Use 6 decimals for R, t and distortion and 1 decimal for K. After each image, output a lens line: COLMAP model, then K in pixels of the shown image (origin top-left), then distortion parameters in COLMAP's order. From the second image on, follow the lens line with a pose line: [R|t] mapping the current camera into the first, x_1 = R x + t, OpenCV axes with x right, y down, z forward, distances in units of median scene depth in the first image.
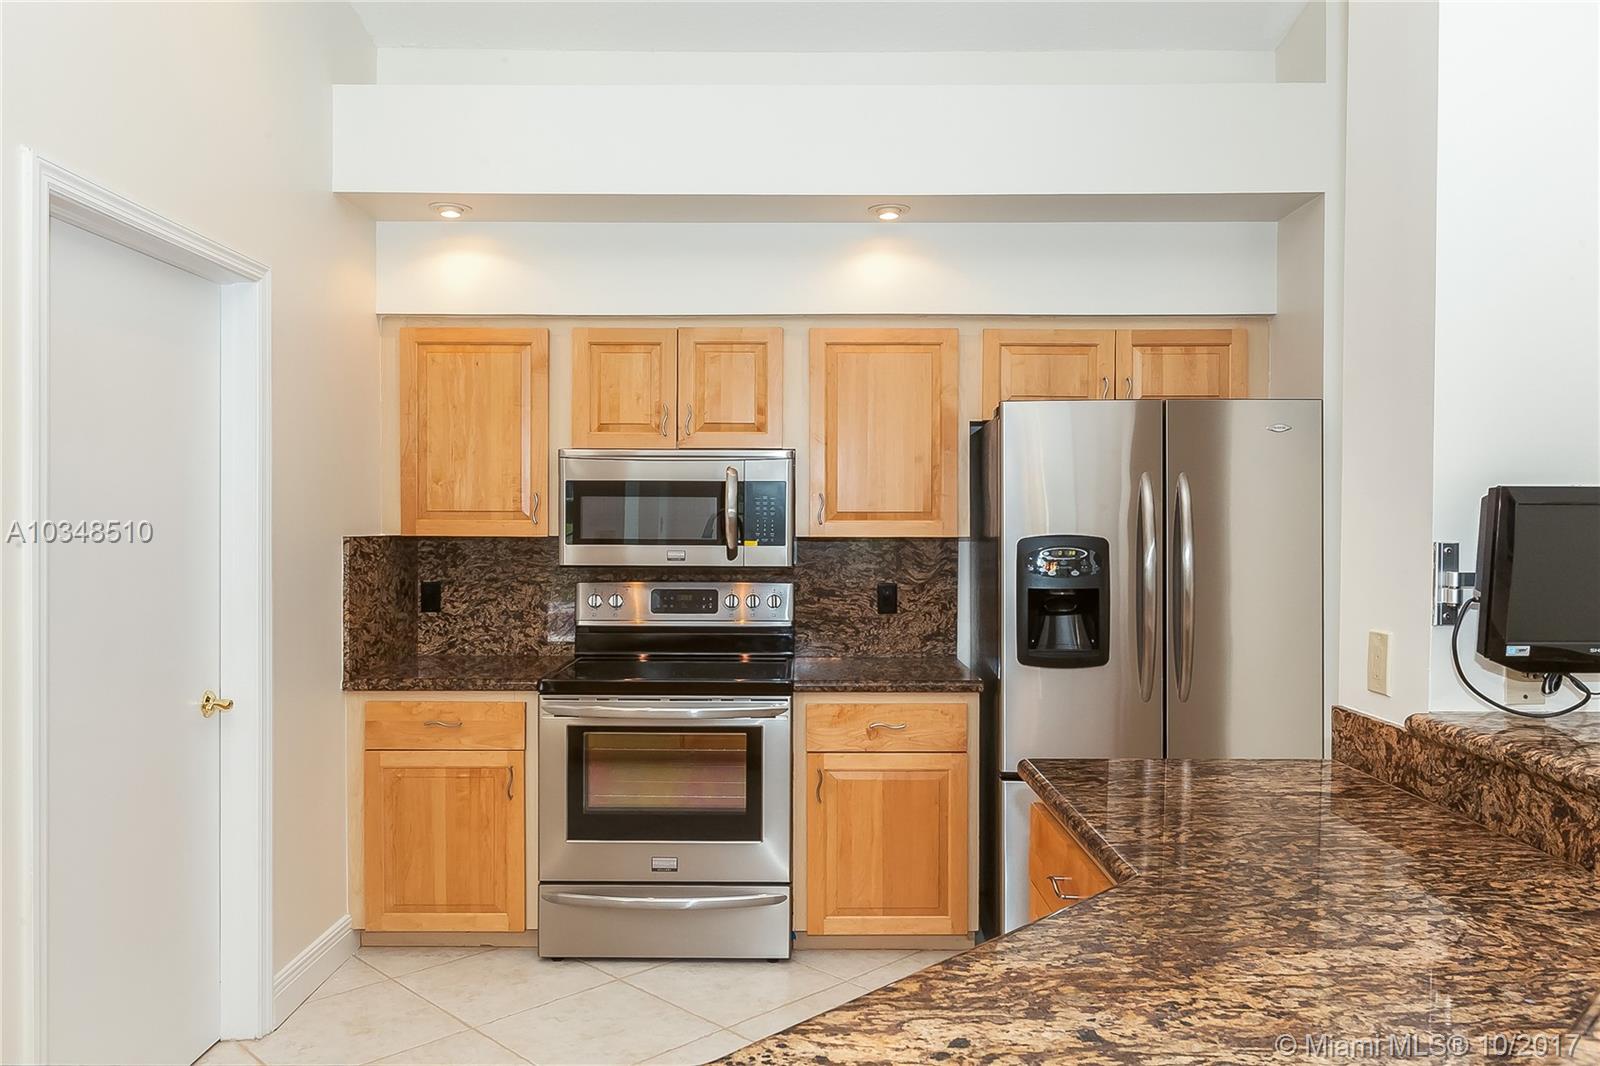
lens RADIAL K [[1118.0, 0, 799.3], [0, 1118.0, 534.5], [0, 0, 1]] dist [0.004072, -0.000115]
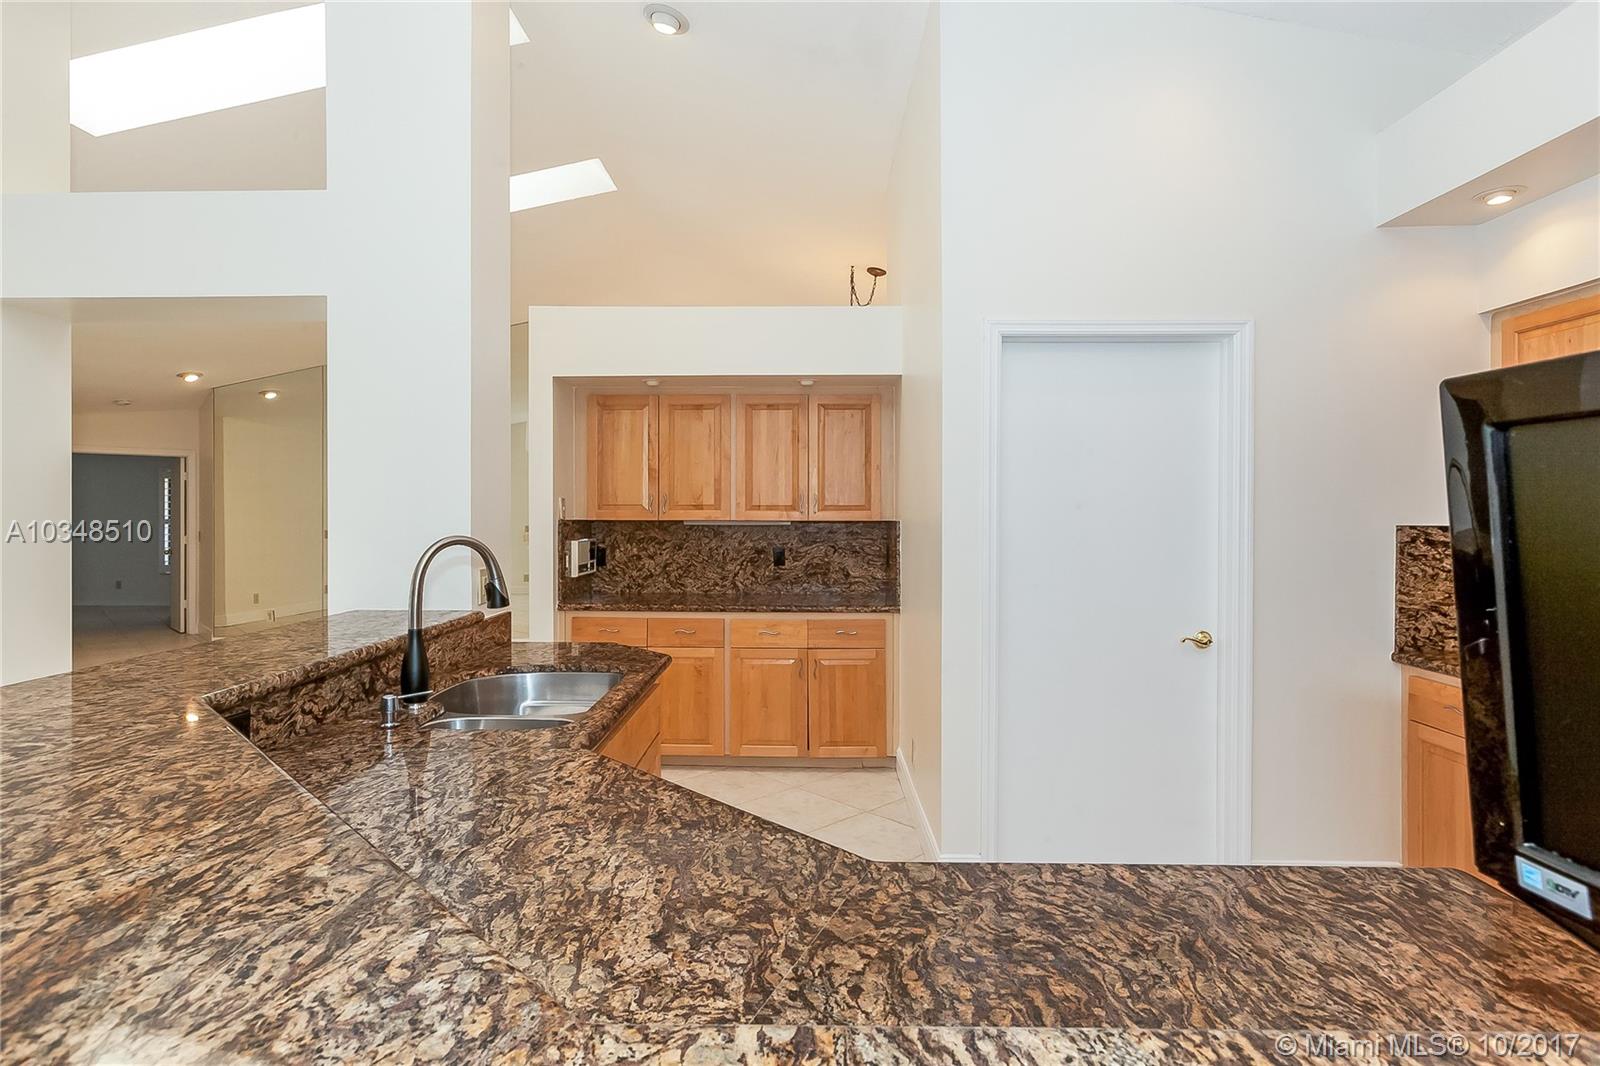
lens RADIAL K [[844.0, 0, 798.8], [0, 844.0, 524.1], [0, 0, 1]] dist [0.004304, 0.000099]
pose [[-0.008688, 0.007957, -0.999931, 1.066983], [-0.011547, 0.999901, 0.008057, 0.001870], [0.999896, 0.011616, -0.008595, 0.954134]]
